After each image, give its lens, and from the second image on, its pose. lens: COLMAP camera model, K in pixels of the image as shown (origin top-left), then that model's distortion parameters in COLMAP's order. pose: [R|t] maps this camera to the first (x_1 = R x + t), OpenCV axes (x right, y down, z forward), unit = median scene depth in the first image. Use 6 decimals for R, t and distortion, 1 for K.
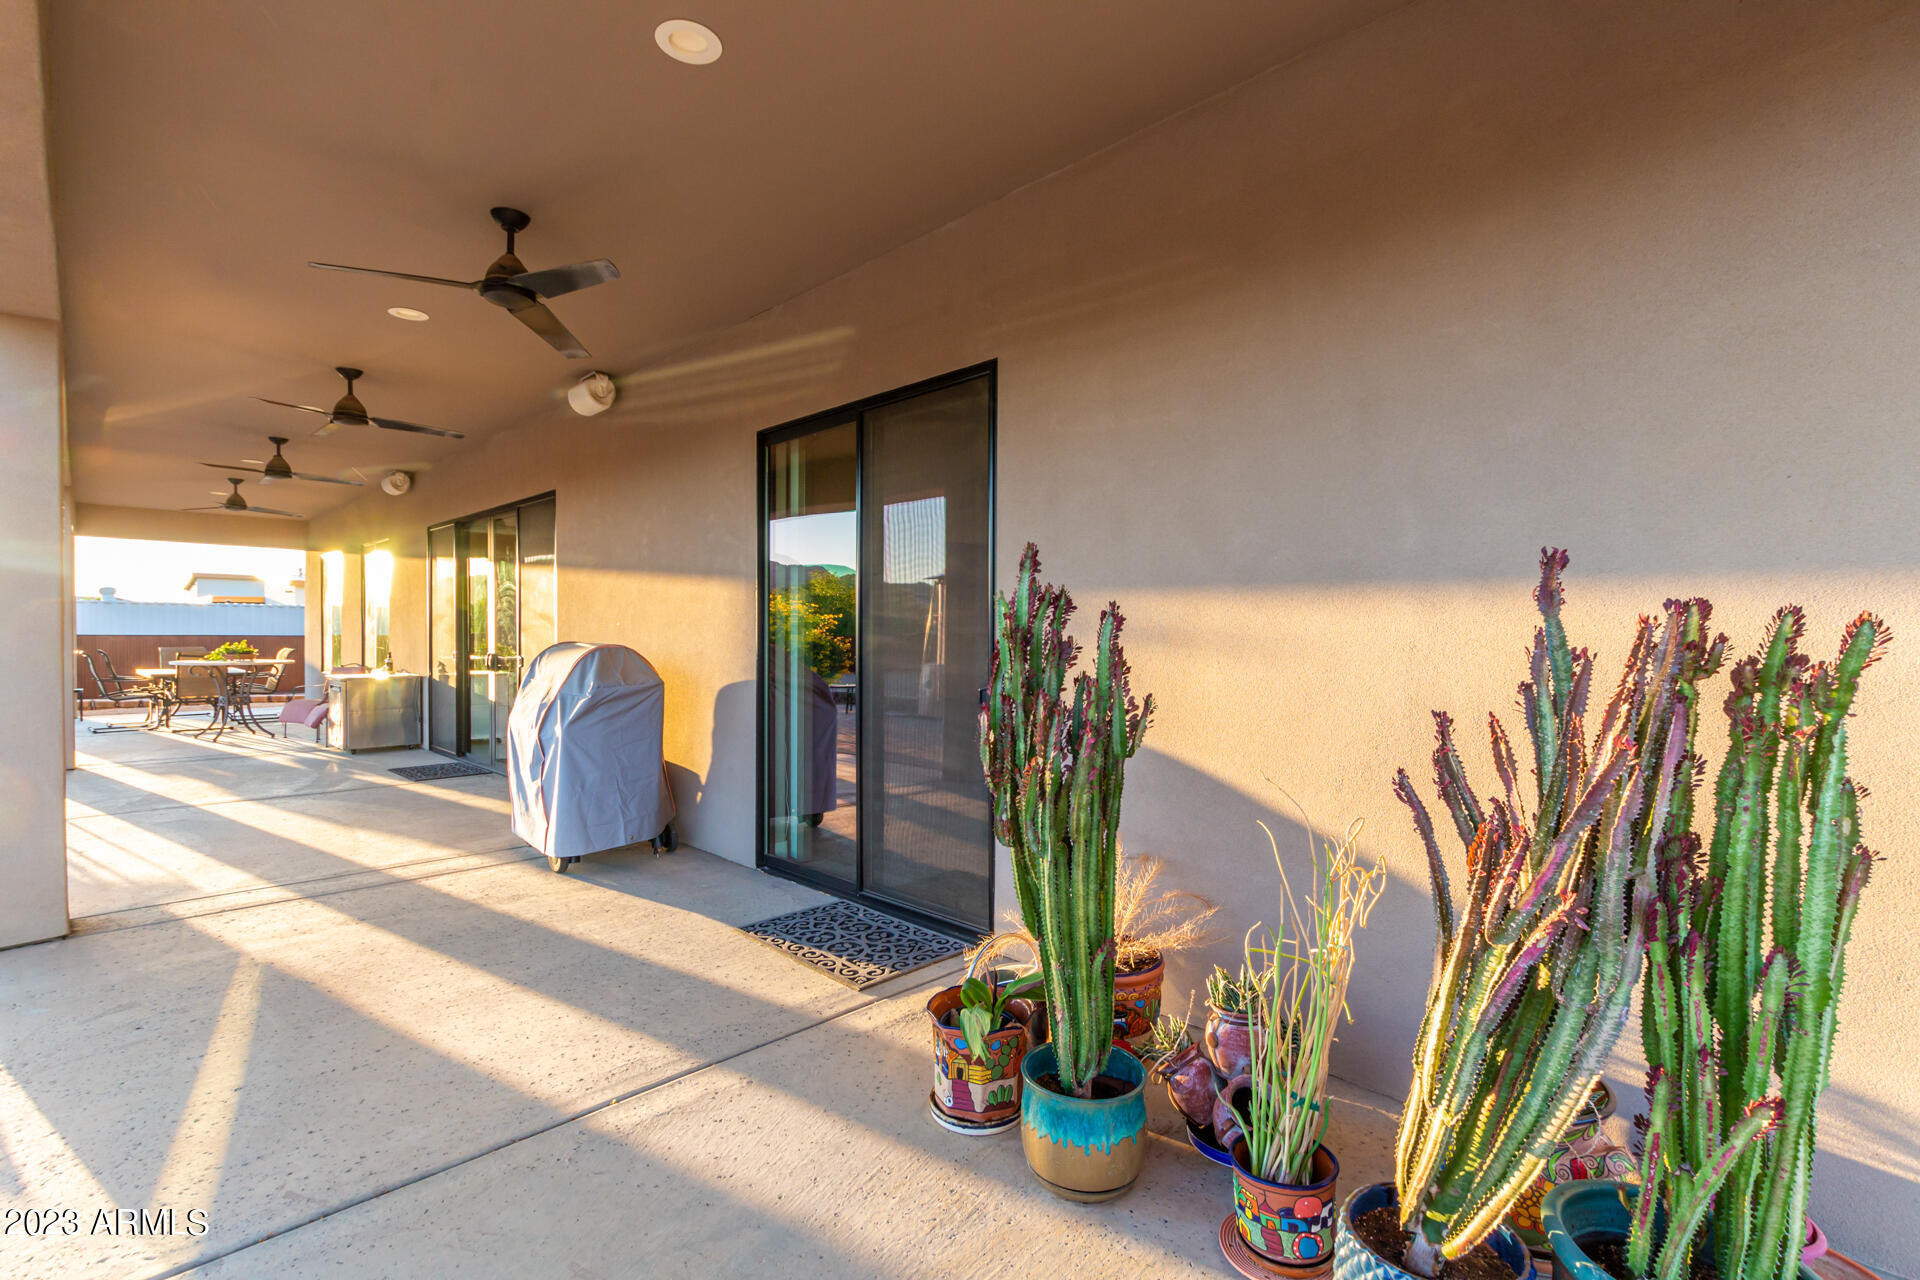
lens RADIAL K [[882.2, 0, 968.5], [0, 882.2, 642.3], [0, 0, 1]] dist [-0.002831, -0.002695]
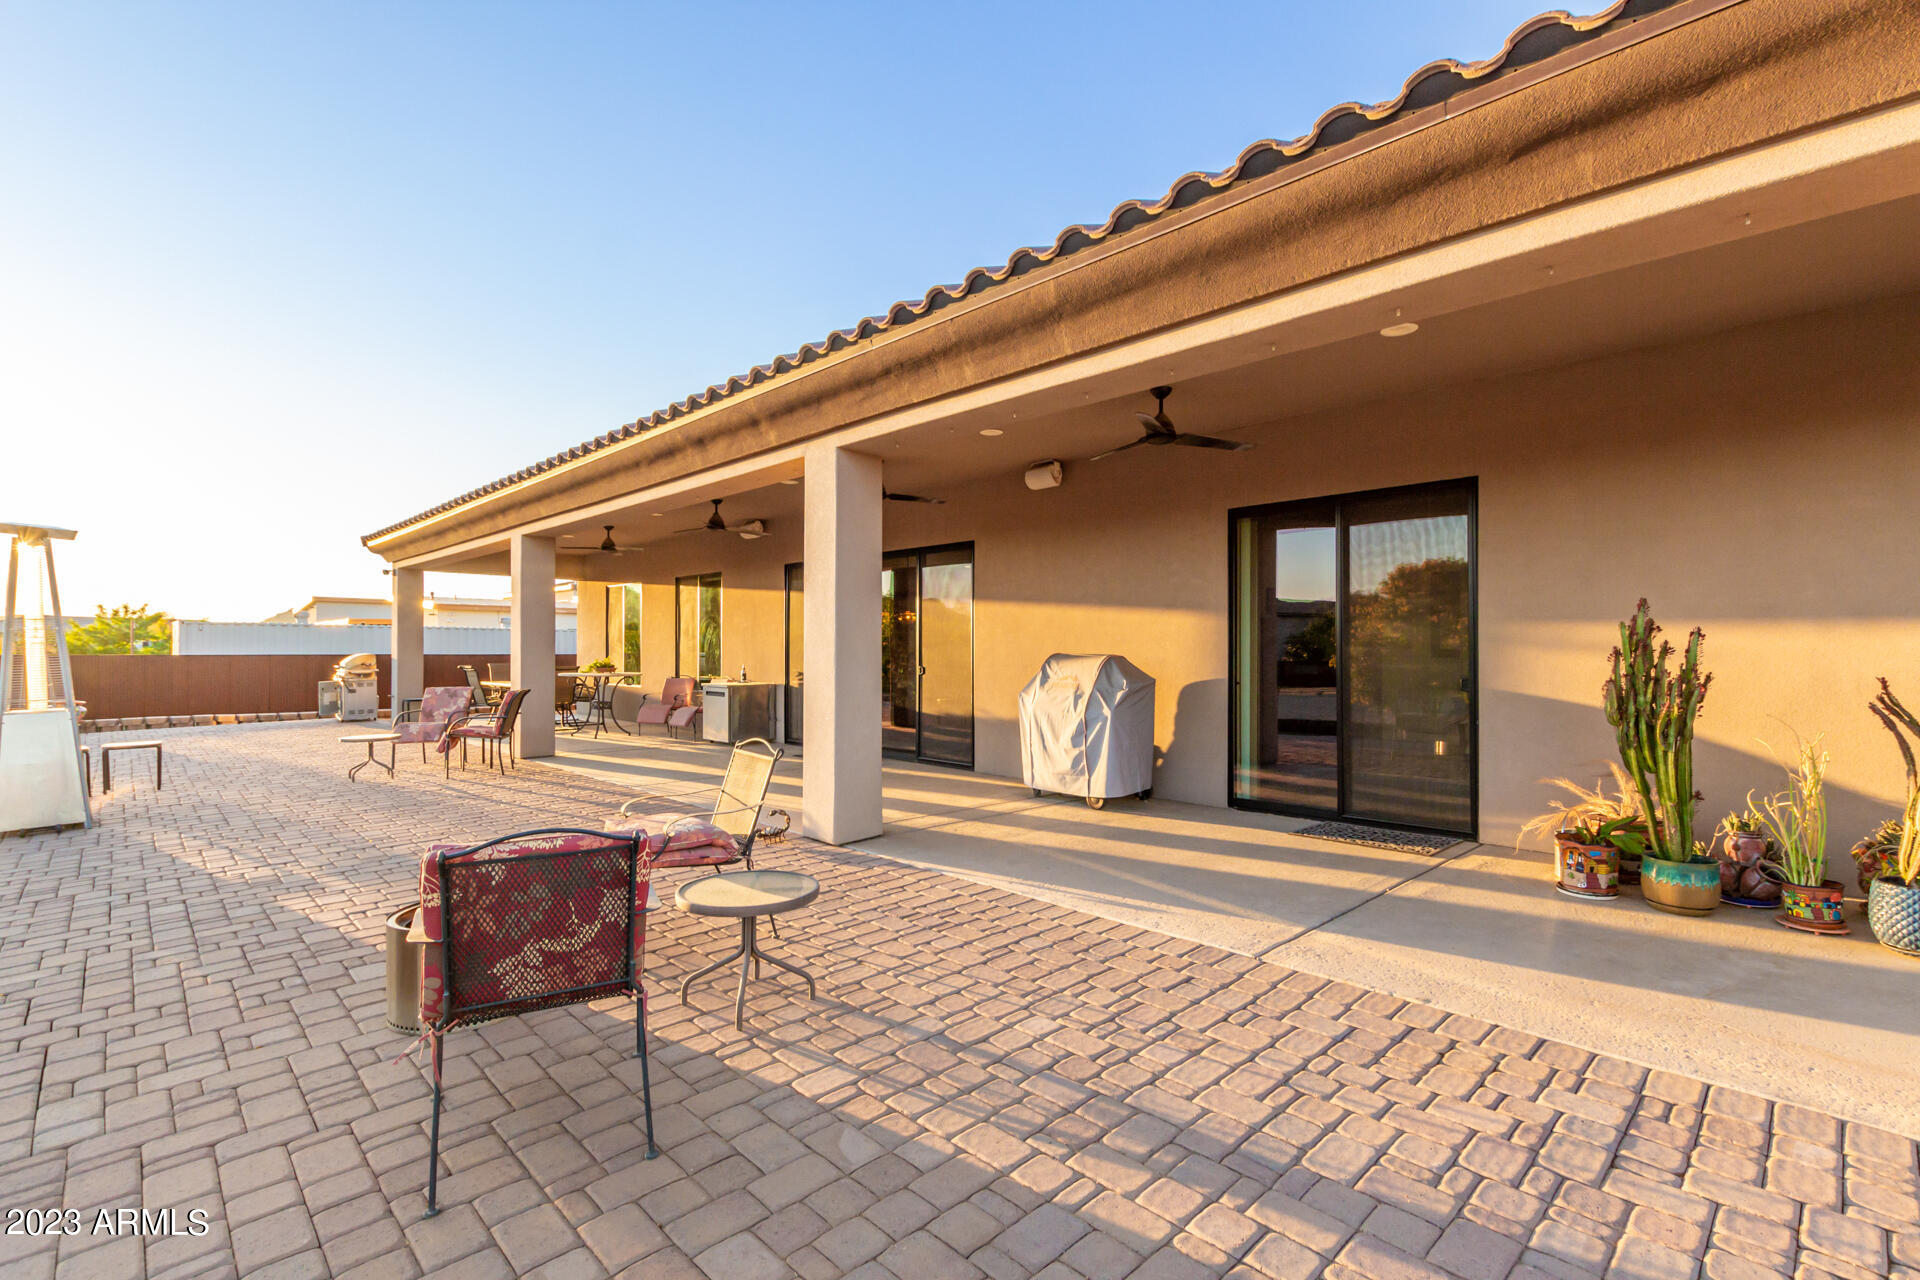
lens RADIAL K [[882.2, 0, 950.8], [0, 882.2, 645.1], [0, 0, 1]] dist [-0.002831, -0.002695]
pose [[0.999111, -0.007525, -0.041489, -0.670806], [0.006969, 0.999884, -0.013534, 0.004770], [0.041586, 0.013233, 0.999047, -0.505545]]
